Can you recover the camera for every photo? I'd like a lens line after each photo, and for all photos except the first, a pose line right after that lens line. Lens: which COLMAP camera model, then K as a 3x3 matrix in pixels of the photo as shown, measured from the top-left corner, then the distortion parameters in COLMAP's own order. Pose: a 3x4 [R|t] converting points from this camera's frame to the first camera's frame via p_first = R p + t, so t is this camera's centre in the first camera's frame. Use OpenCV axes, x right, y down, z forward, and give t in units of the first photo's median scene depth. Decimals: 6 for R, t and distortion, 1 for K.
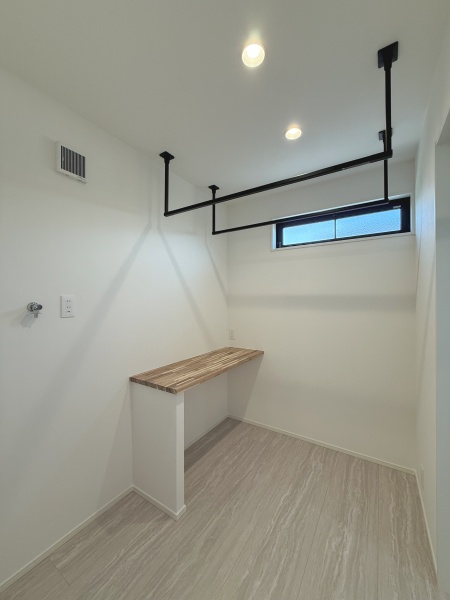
lens RADIAL K [[238.9, 0, 224.2], [0, 238.9, 300.1], [0, 0, 1]] dist [0.003563, 0.000664]
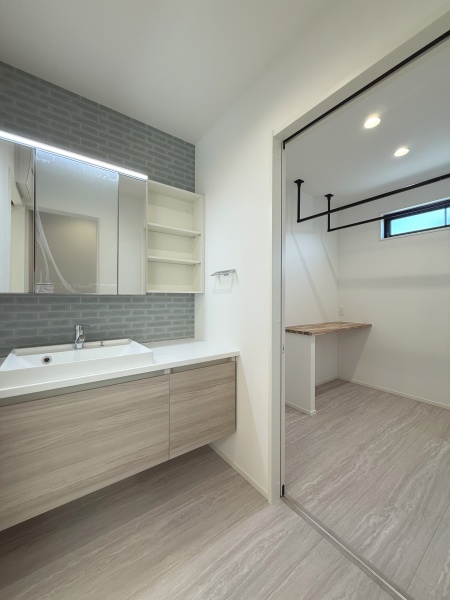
lens RADIAL K [[238.9, 0, 227.8], [0, 238.9, 298.2], [0, 0, 1]] dist [0.003563, 0.000664]
pose [[0.939988, 0.005550, -0.341163, -0.120053], [-0.005372, 0.999984, 0.001466, 0.095536], [0.341166, 0.000455, 0.940003, -0.441418]]
